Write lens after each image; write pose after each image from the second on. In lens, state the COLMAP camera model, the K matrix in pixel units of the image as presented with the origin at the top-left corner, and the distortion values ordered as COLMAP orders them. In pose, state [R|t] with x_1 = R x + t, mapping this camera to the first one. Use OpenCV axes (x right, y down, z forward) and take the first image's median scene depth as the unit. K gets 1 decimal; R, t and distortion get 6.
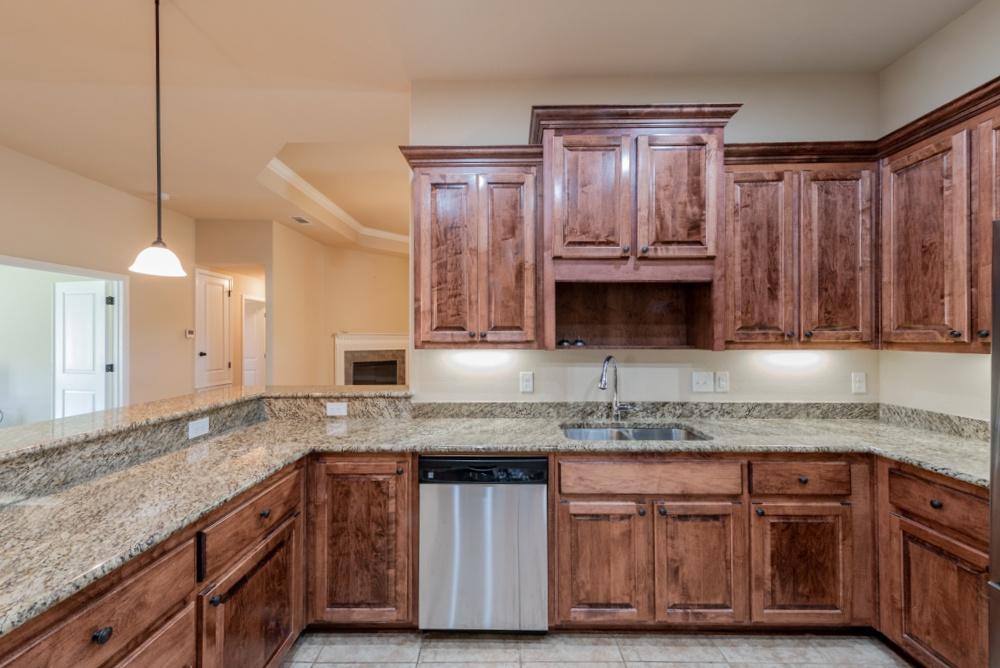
lens RADIAL K [[388.7, 0, 497.3], [0, 388.7, 335.4], [0, 0, 1]] dist [0.007845, -0.000589]
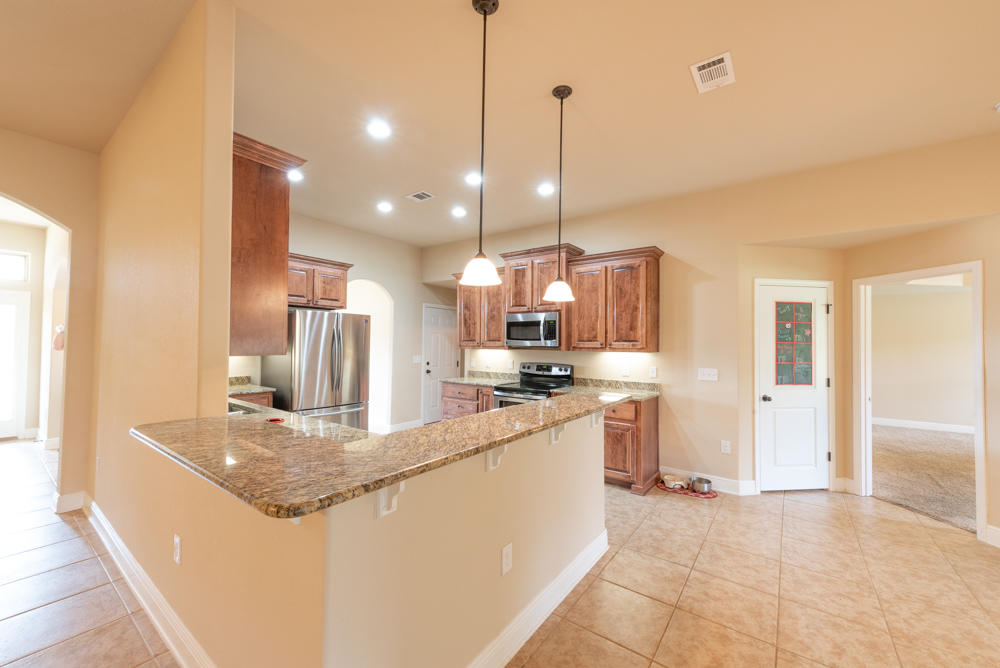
lens RADIAL K [[388.7, 0, 503.3], [0, 388.7, 327.7], [0, 0, 1]] dist [0.007845, -0.000589]
pose [[0.820733, -0.011874, -0.571188, 1.534216], [-0.009558, 0.999359, -0.034509, -0.016165], [0.571231, 0.033782, 0.820094, -1.019772]]
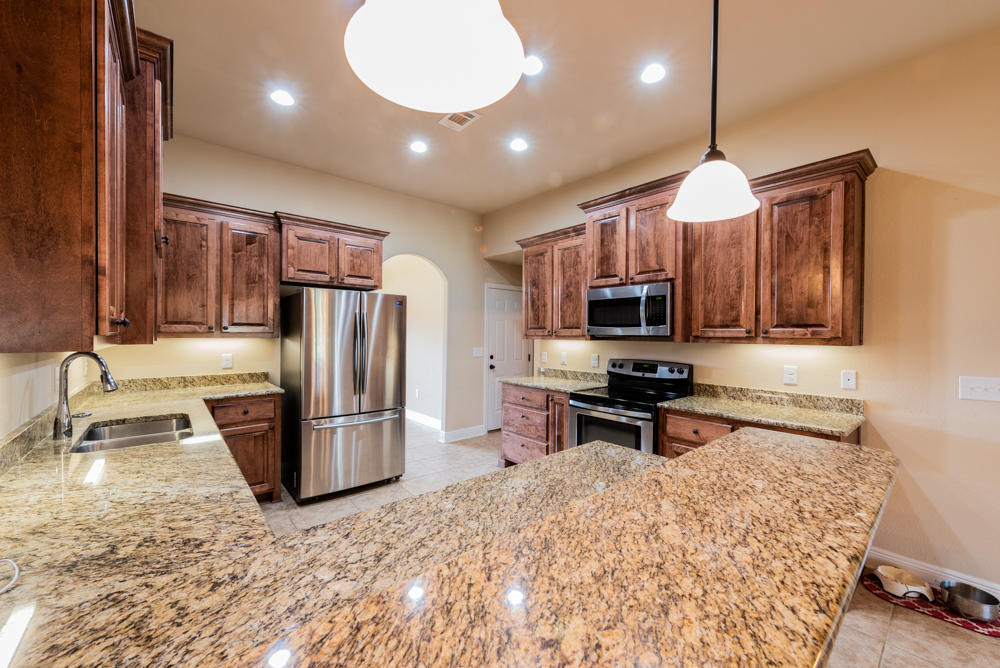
lens RADIAL K [[388.7, 0, 501.8], [0, 388.7, 334.1], [0, 0, 1]] dist [0.007845, -0.000589]
pose [[0.672623, 0.009604, -0.739923, 1.169809], [-0.005836, 0.999954, 0.007674, -0.002061], [0.739962, -0.000844, 0.672648, -0.442034]]
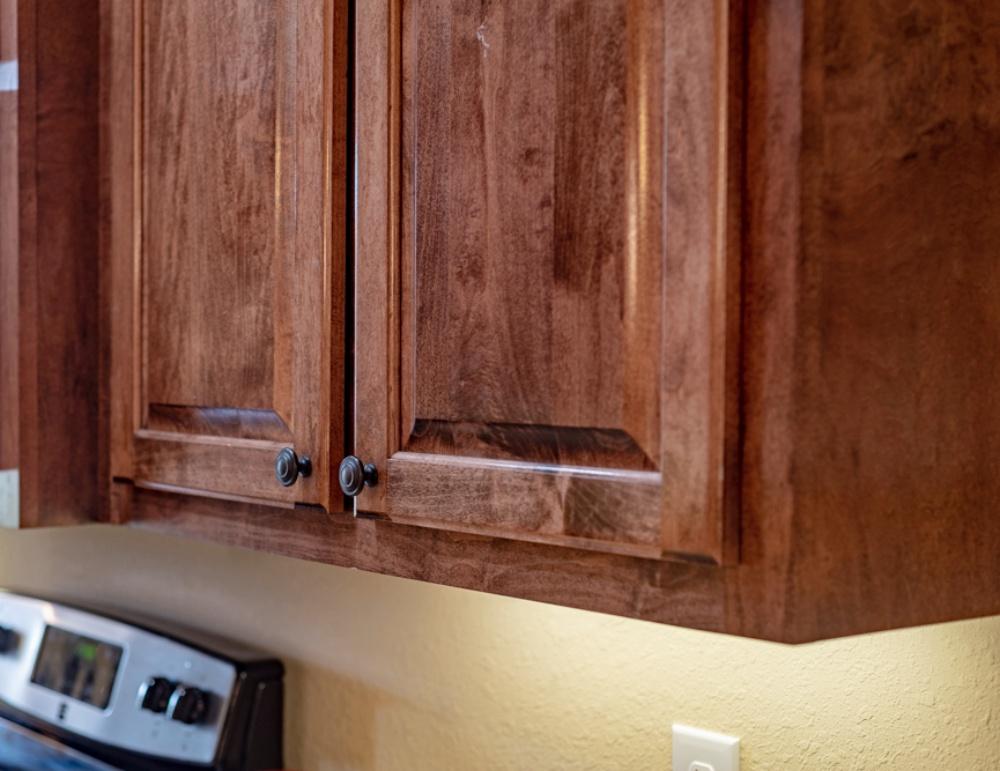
lens RADIAL K [[1672.6, 0, 500.0], [0, 1672.6, 384.6], [0, 0, 1]] dist [-0.025361, 0.000000]
pose [[0.671635, 0.019979, -0.740613, 1.329243], [-0.009054, 0.999783, 0.018759, -0.052731], [0.740827, -0.005894, 0.671670, 0.608777]]
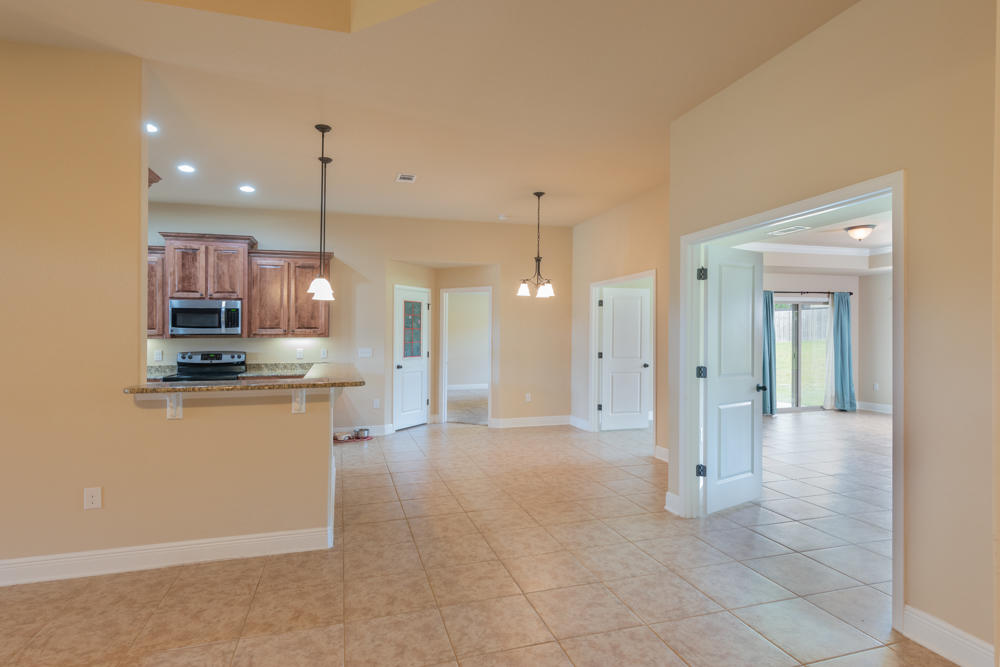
lens RADIAL K [[552.7, 0, 506.2], [0, 552.7, 333.9], [0, 0, 1]] dist [0.000378, -0.000217]
pose [[0.943840, -0.002038, 0.330397, 0.932372], [0.002198, 0.999998, -0.000111, 0.016264], [-0.330395, 0.000831, 0.943842, -2.633761]]
